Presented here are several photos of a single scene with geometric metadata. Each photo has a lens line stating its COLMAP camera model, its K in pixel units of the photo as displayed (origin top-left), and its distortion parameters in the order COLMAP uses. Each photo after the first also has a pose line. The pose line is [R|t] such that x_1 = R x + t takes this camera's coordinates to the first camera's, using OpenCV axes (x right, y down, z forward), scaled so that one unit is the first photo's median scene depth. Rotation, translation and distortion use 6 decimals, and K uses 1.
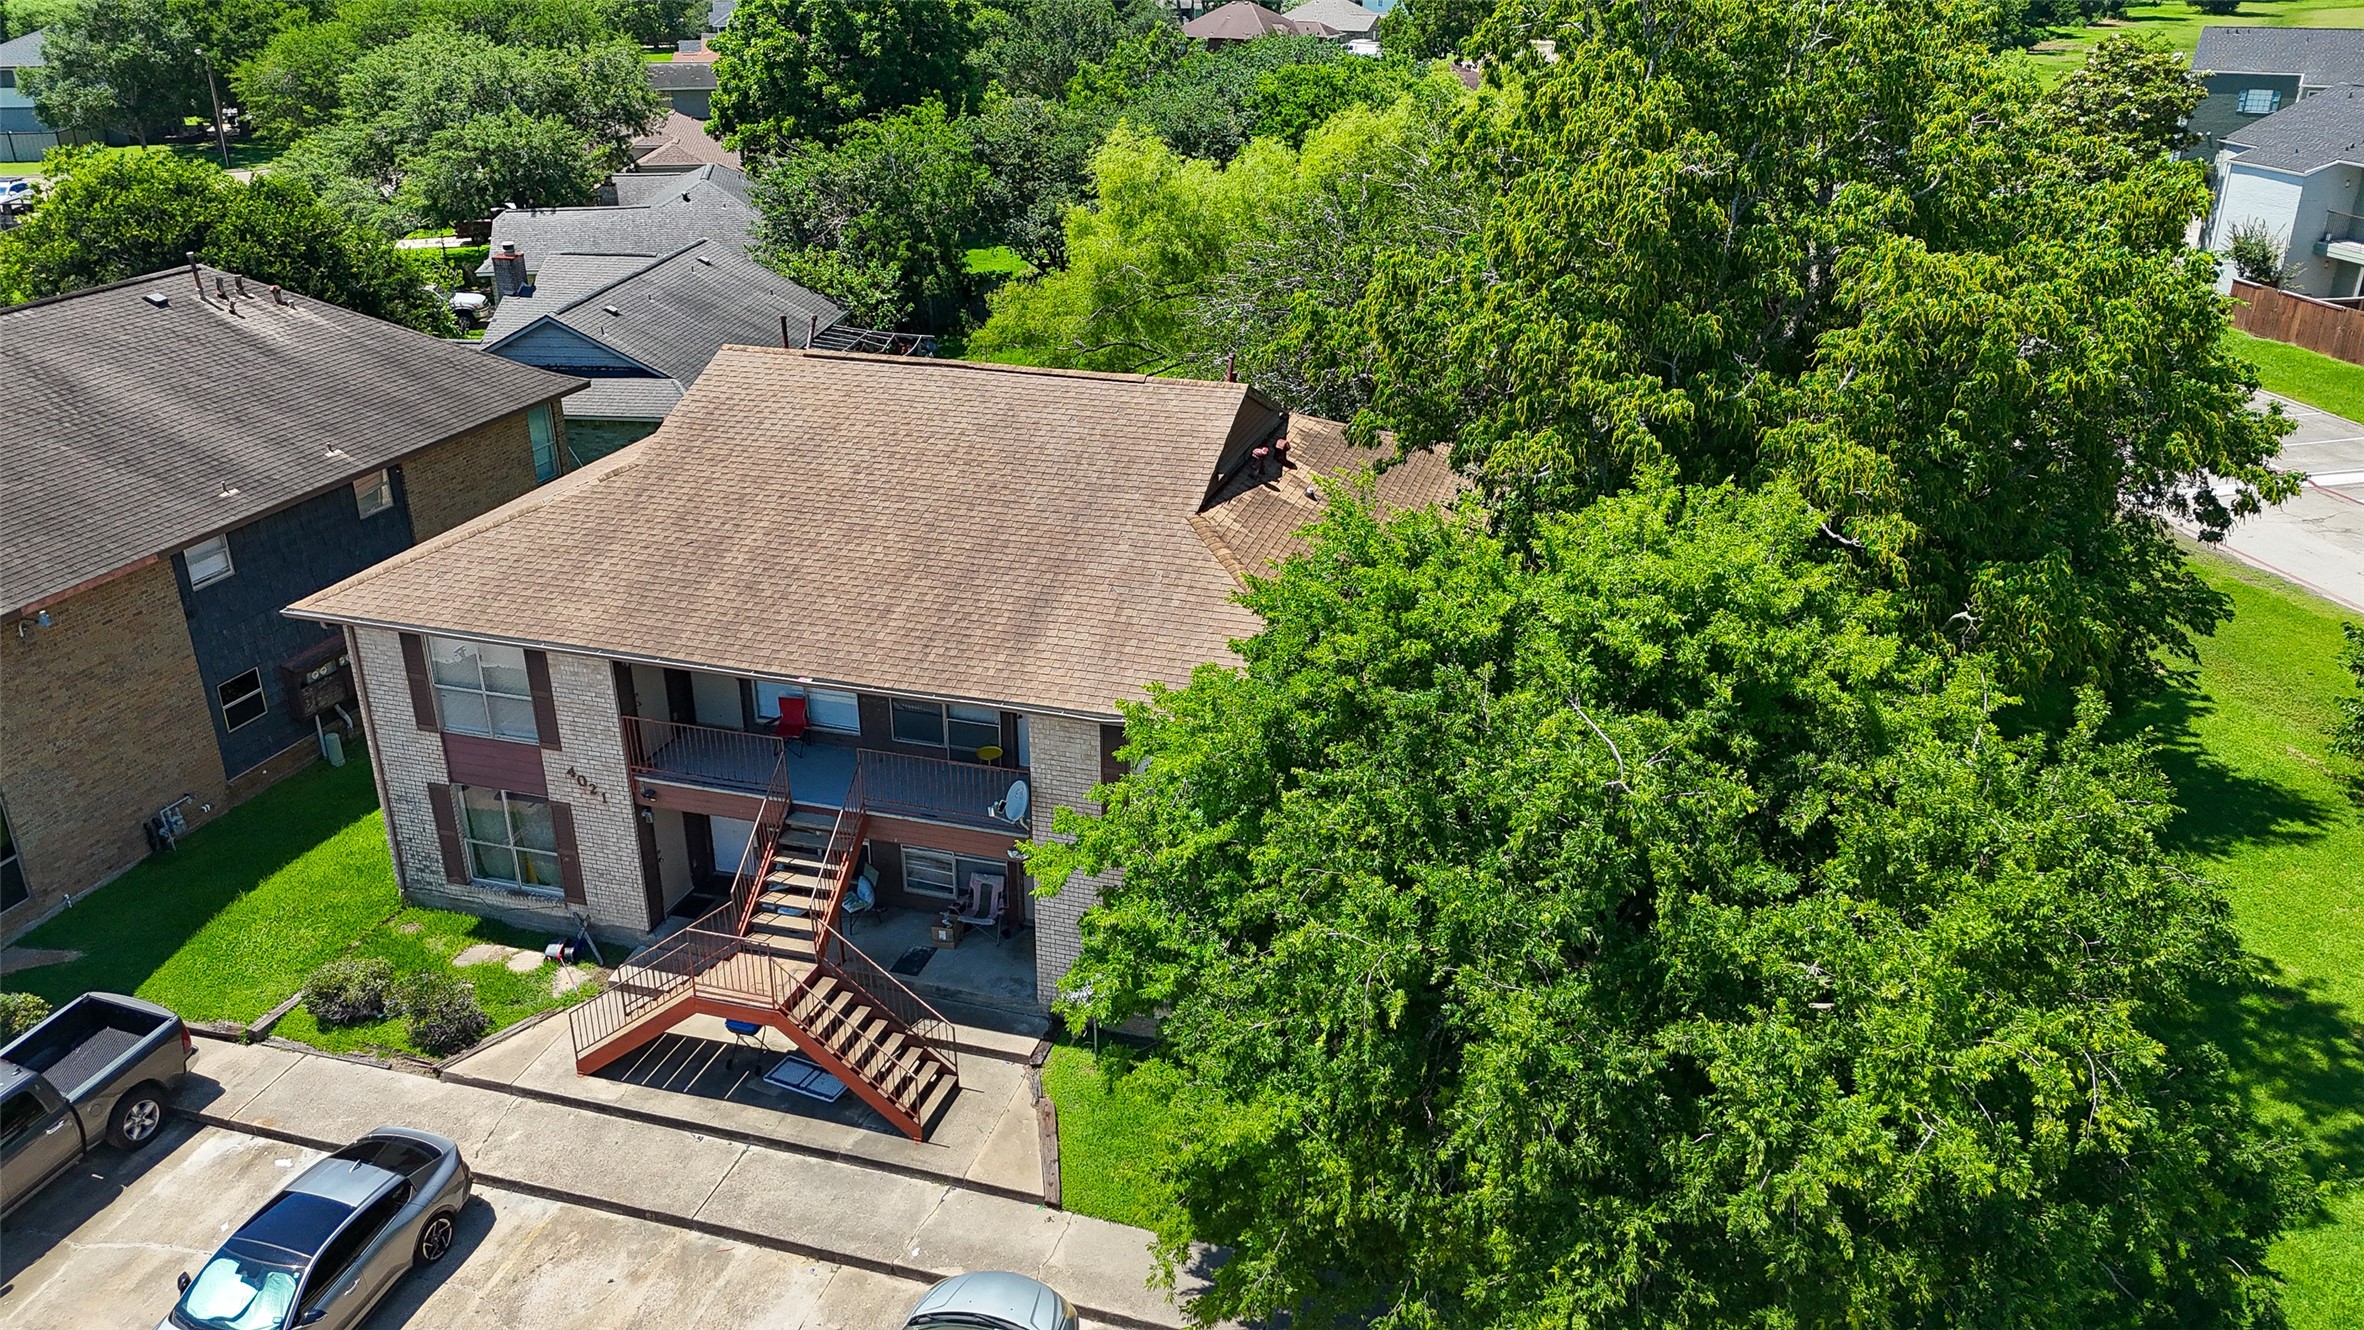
lens RADIAL K [[1735.8, 0, 1178.1], [0, 1735.8, 668.9], [0, 0, 1]] dist [0.088267, -0.091653]
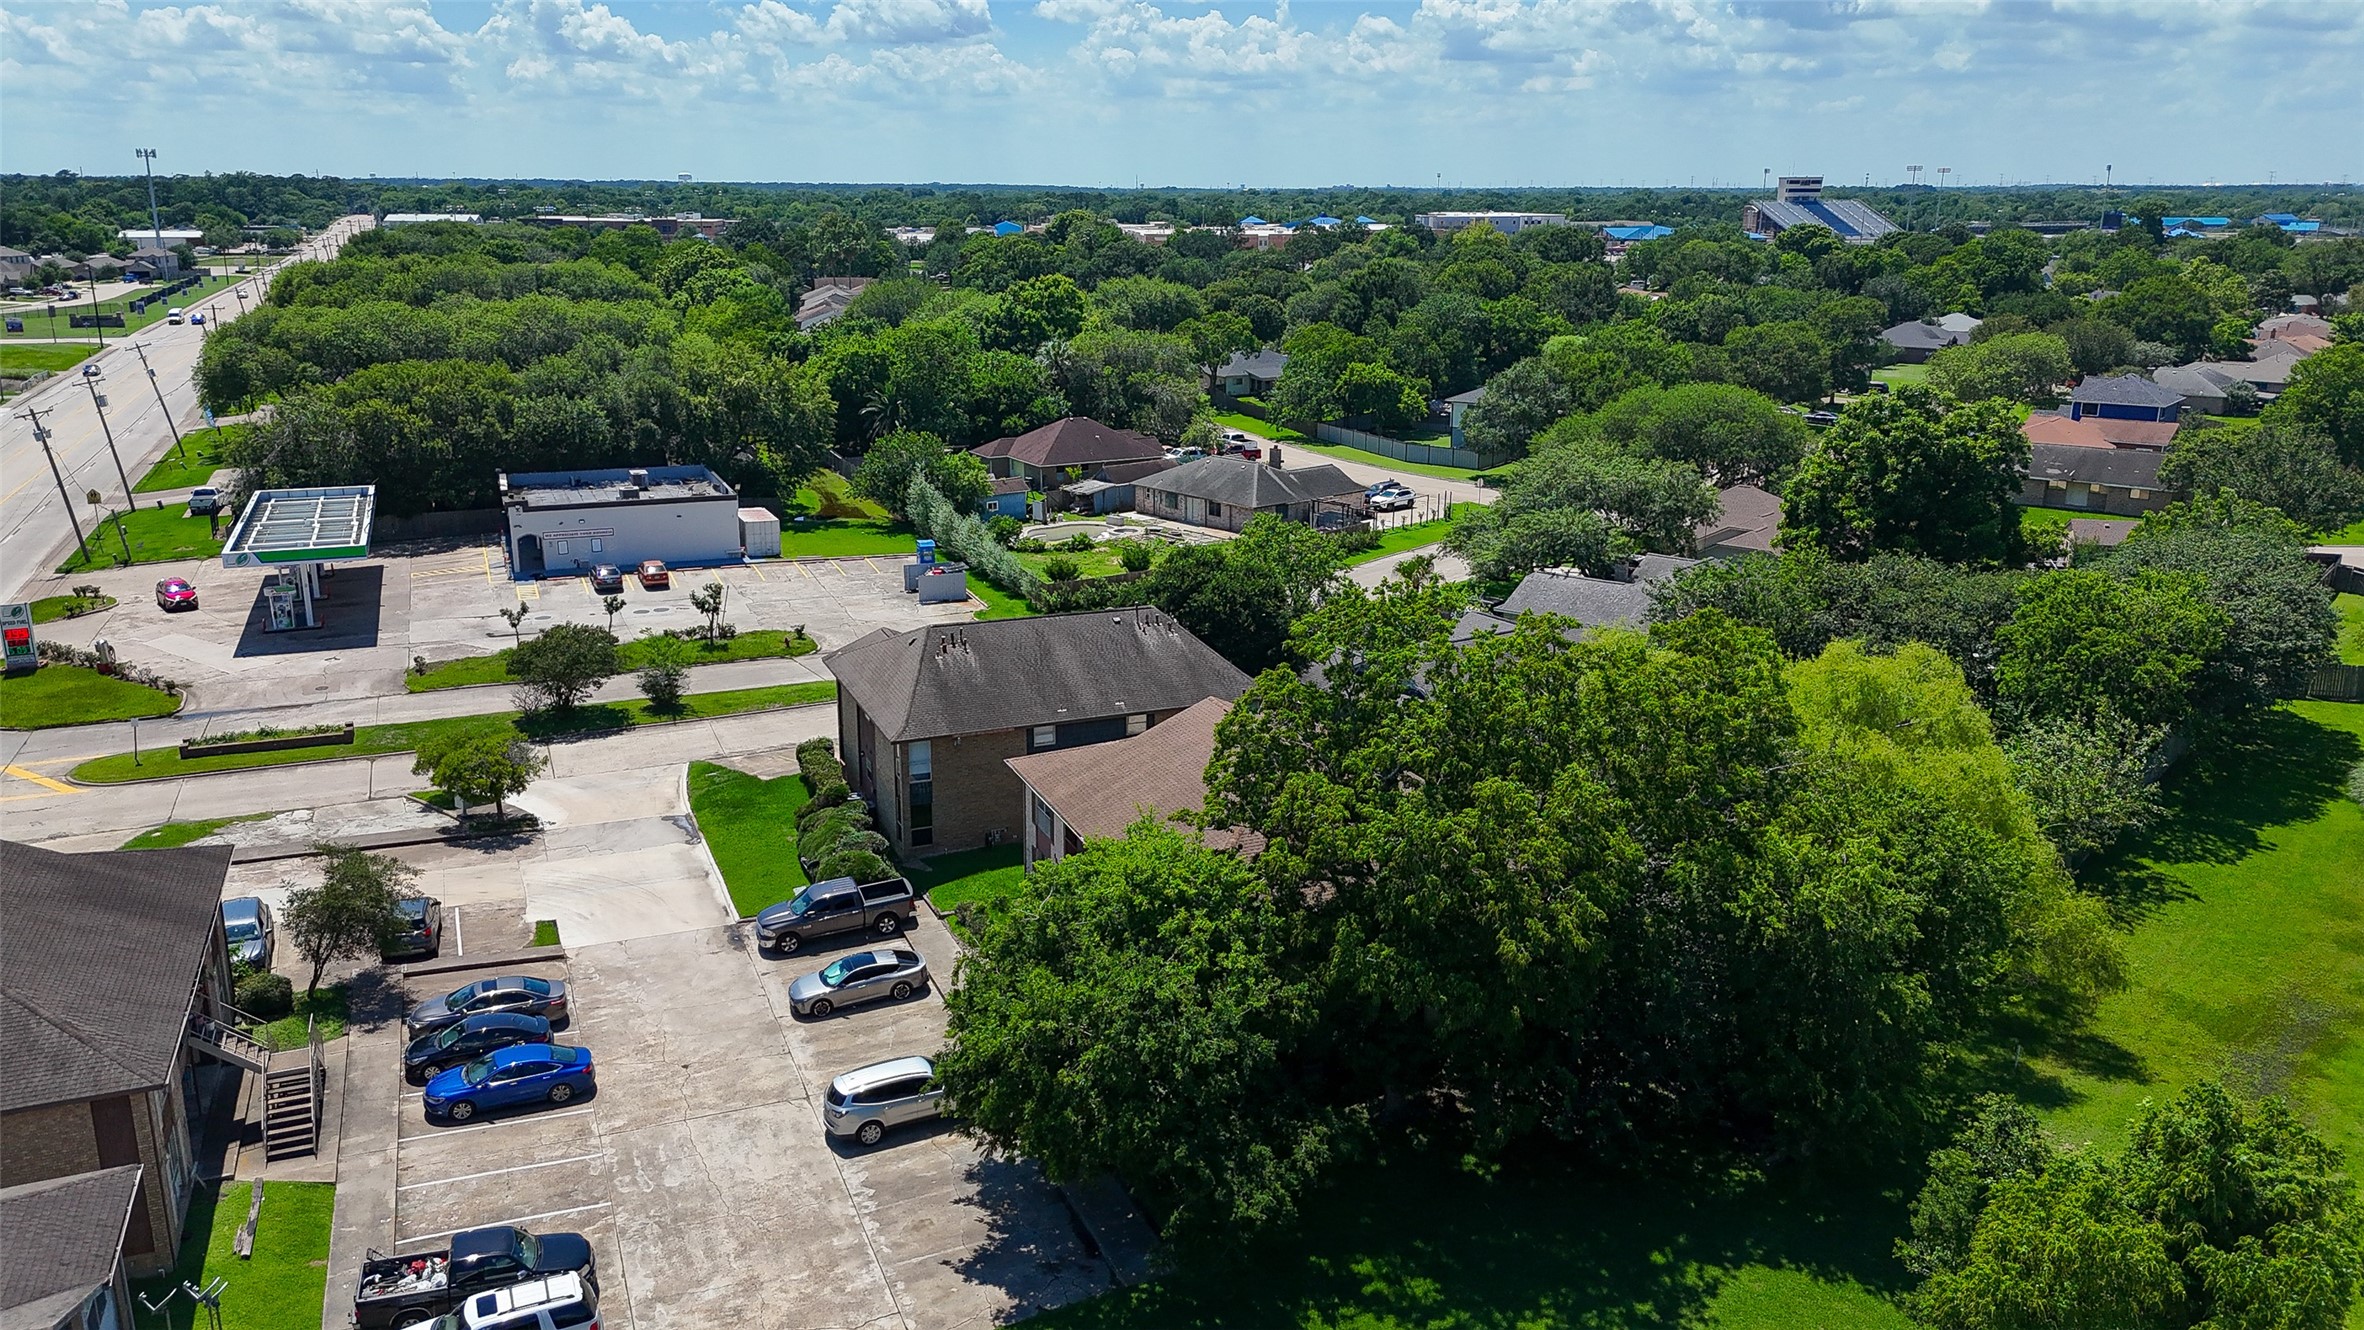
lens RADIAL K [[1735.8, 0, 1188.1], [0, 1735.8, 676.4], [0, 0, 1]] dist [0.088267, -0.091653]
pose [[0.641249, 0.216646, -0.736114, 1.434535], [-0.315198, 0.949014, 0.004728, -0.238092], [0.699607, 0.228990, 0.676841, -0.509015]]
